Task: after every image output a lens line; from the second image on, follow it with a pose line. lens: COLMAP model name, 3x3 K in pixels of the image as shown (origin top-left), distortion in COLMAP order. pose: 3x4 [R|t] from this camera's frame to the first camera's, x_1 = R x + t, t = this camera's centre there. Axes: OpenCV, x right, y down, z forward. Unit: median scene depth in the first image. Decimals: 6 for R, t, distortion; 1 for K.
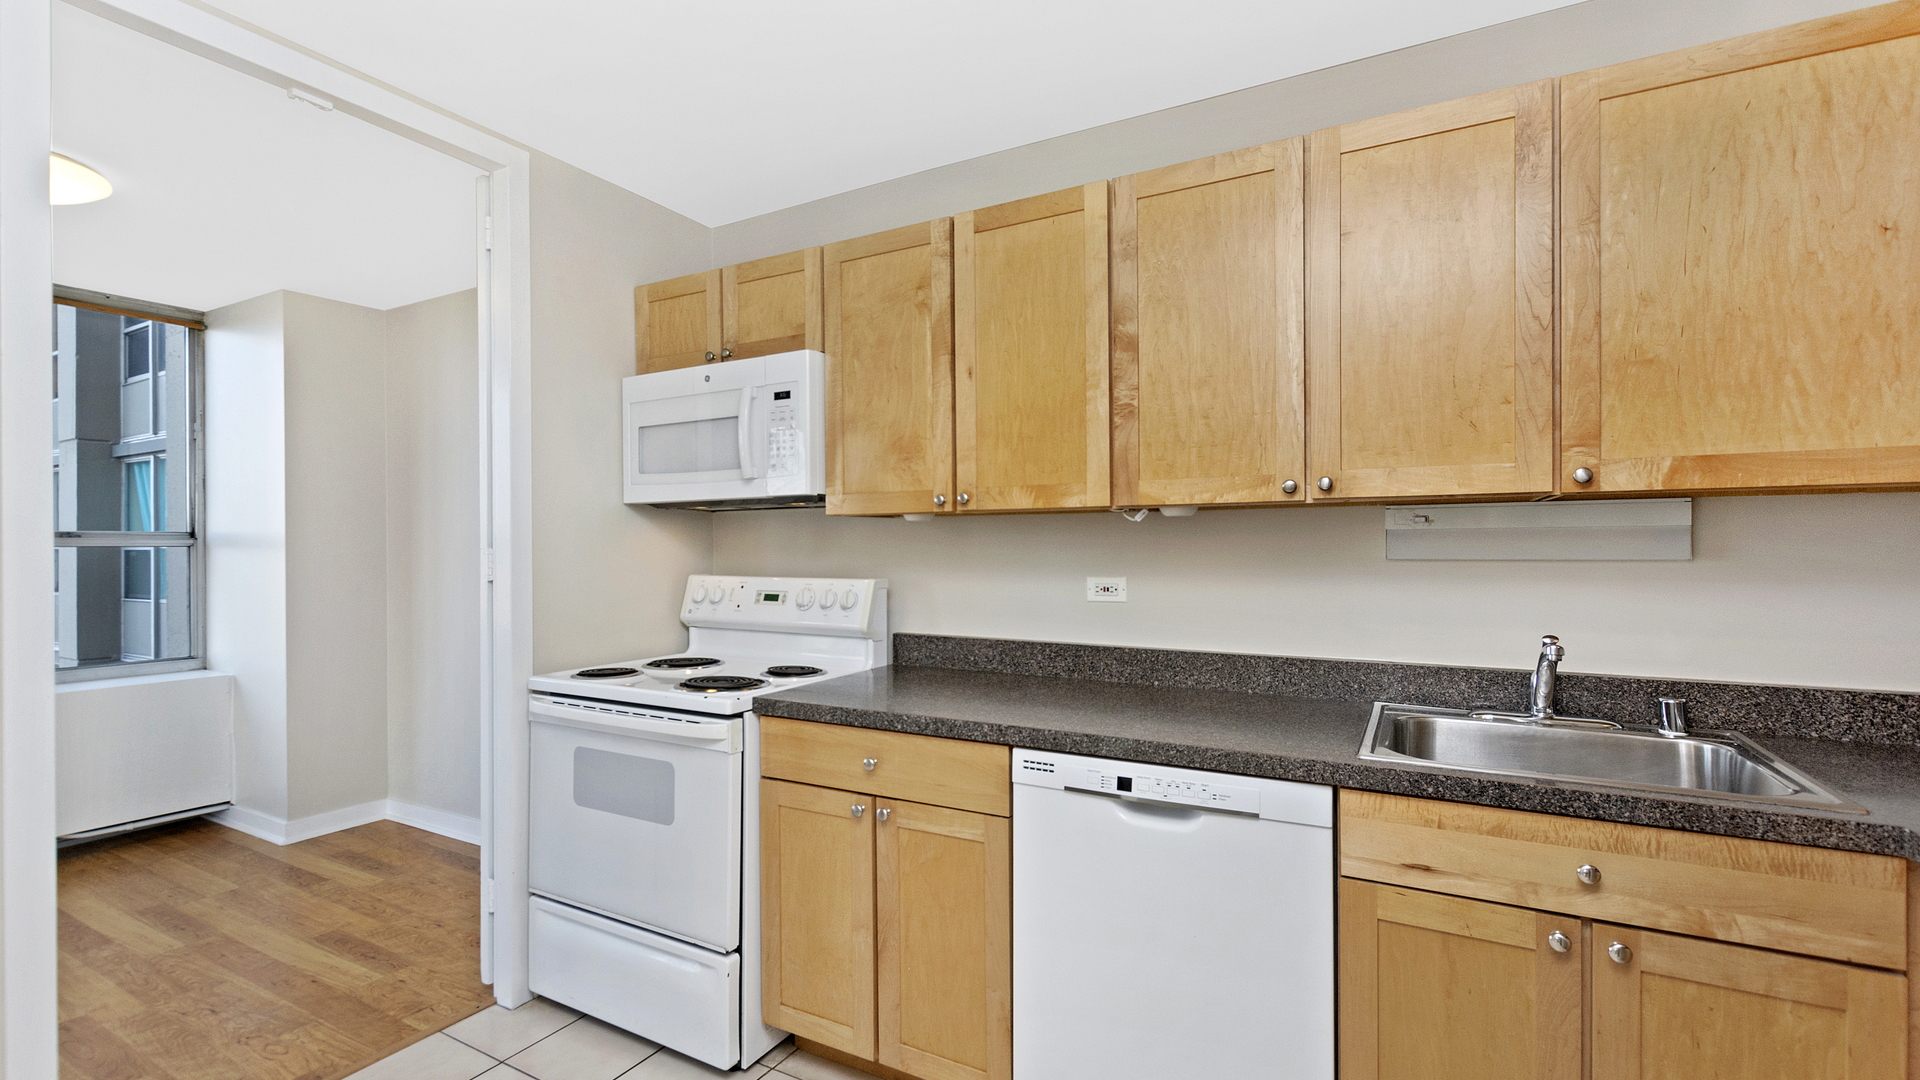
lens RADIAL K [[833.3, 0, 960.0], [0, 833.3, 540.0], [0, 0, 1]] dist [0.000178, -0.000051]
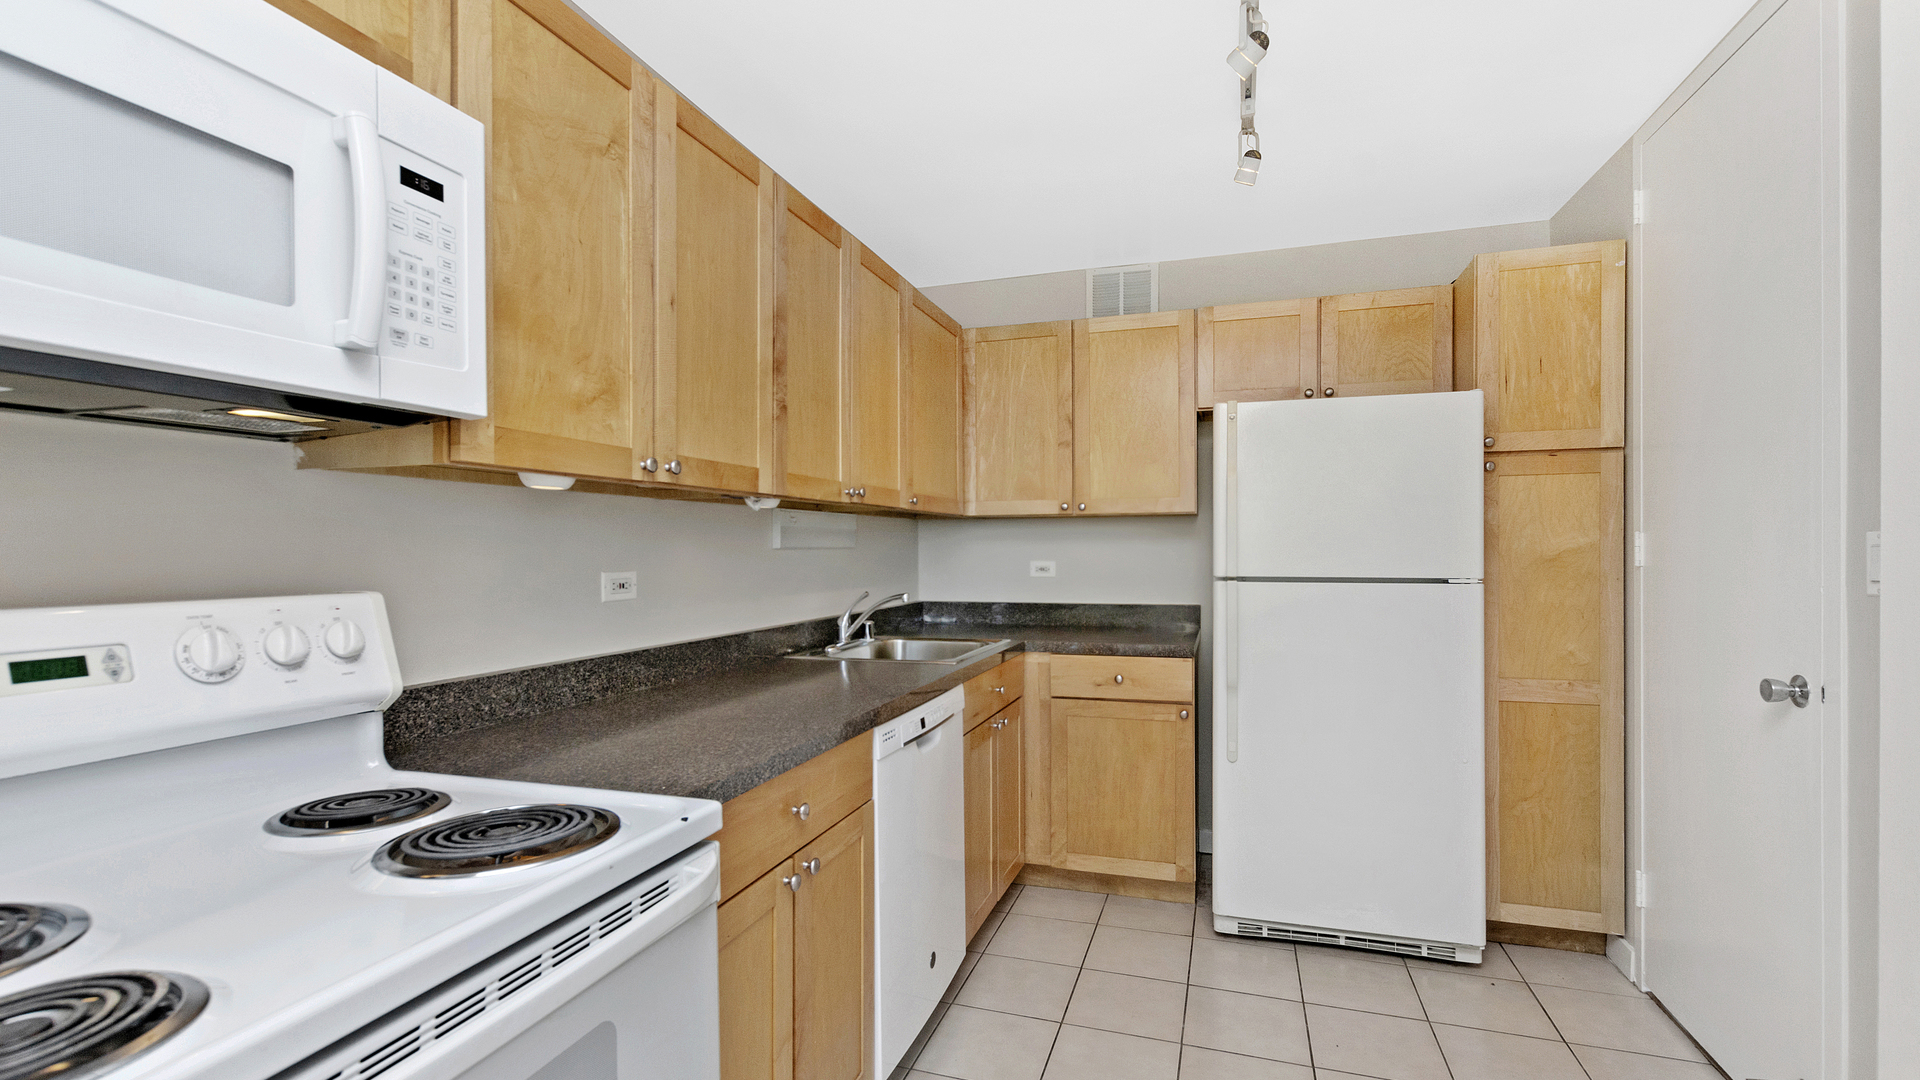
lens RADIAL K [[833.3, 0, 960.0], [0, 833.3, 540.0], [0, 0, 1]] dist [0.000178, -0.000051]
pose [[-0.187637, 0.014228, 0.982135, -0.718299], [-0.002670, 0.999884, -0.014995, 0.024459], [-0.982235, -0.005436, -0.187577, 0.813430]]
